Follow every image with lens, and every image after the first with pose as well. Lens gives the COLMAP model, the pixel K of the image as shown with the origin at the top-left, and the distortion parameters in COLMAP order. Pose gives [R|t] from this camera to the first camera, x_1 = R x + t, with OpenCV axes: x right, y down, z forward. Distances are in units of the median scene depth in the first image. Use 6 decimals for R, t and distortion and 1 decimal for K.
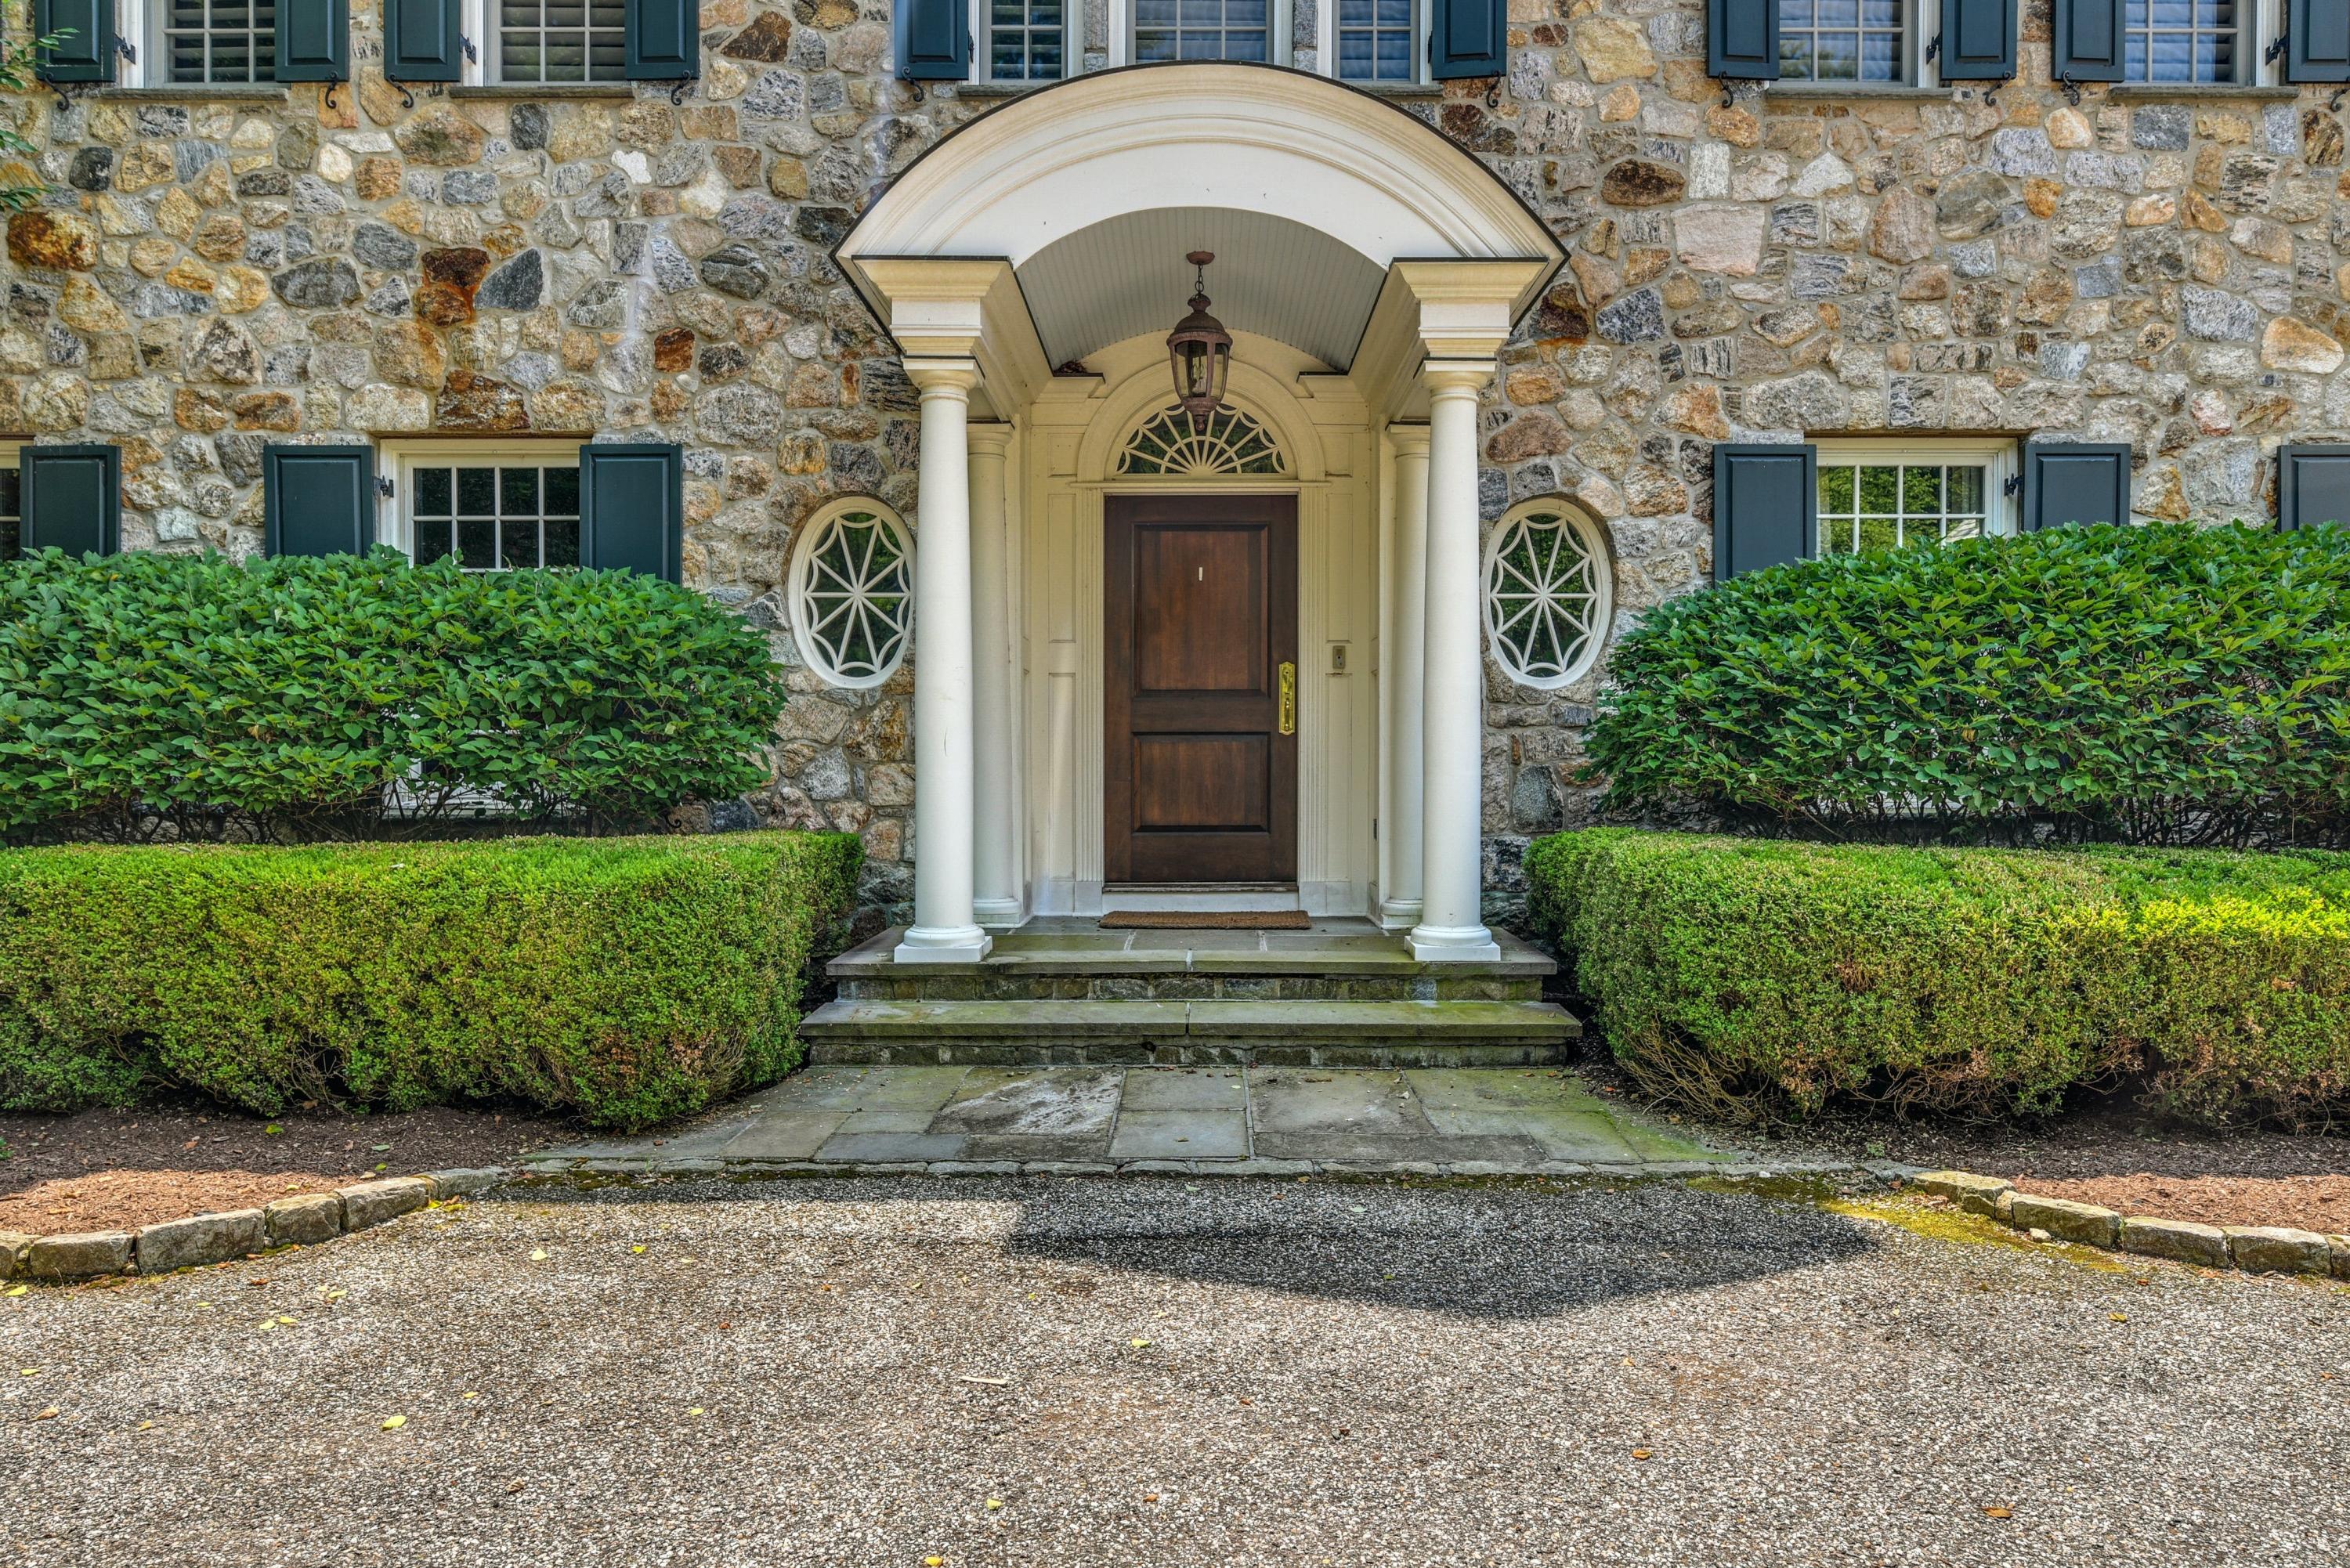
lens RADIAL K [[1429.7, 0, 1209.9], [0, 1429.7, 822.5], [0, 0, 1]] dist [-0.004324, -0.002230]
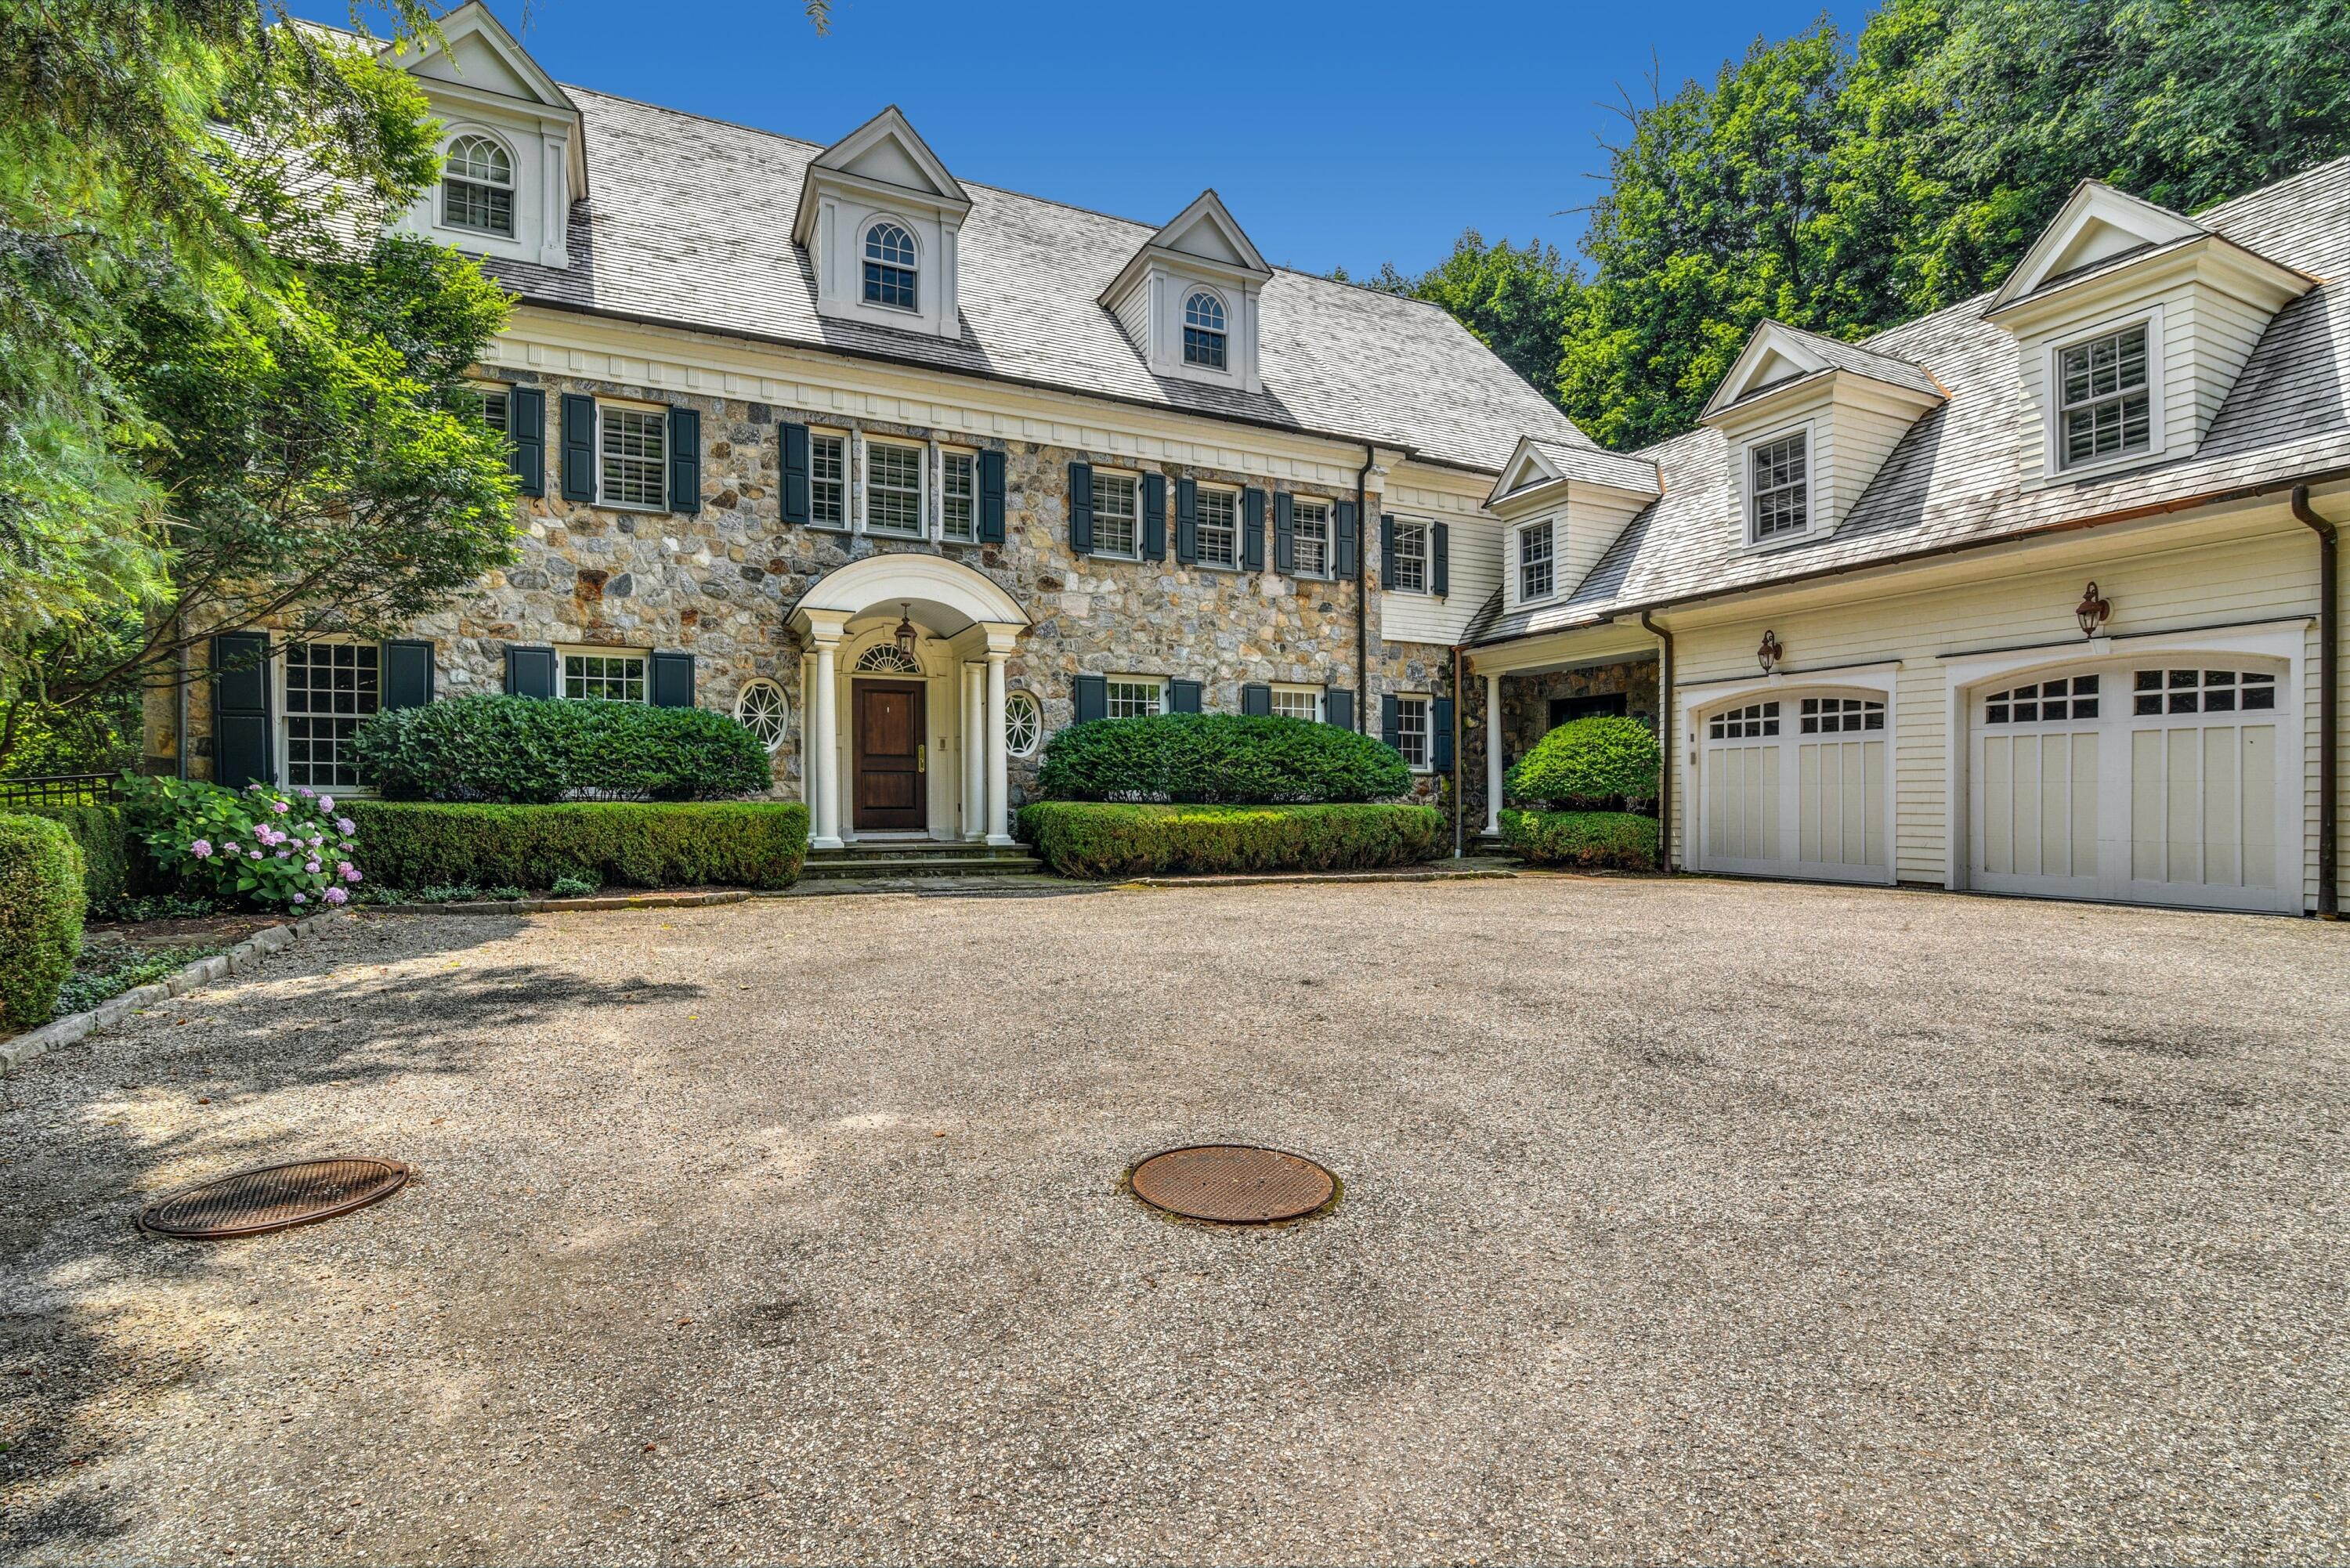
lens RADIAL K [[1127.0, 0, 1171.4], [0, 1127.0, 801.7], [0, 0, 1]] dist [-0.003122, 0.000021]
pose [[0.901113, 0.001678, 0.433582, -0.470503], [0.016075, 0.999176, -0.037276, 0.084628], [-0.433287, 0.040560, 0.900343, -1.159201]]
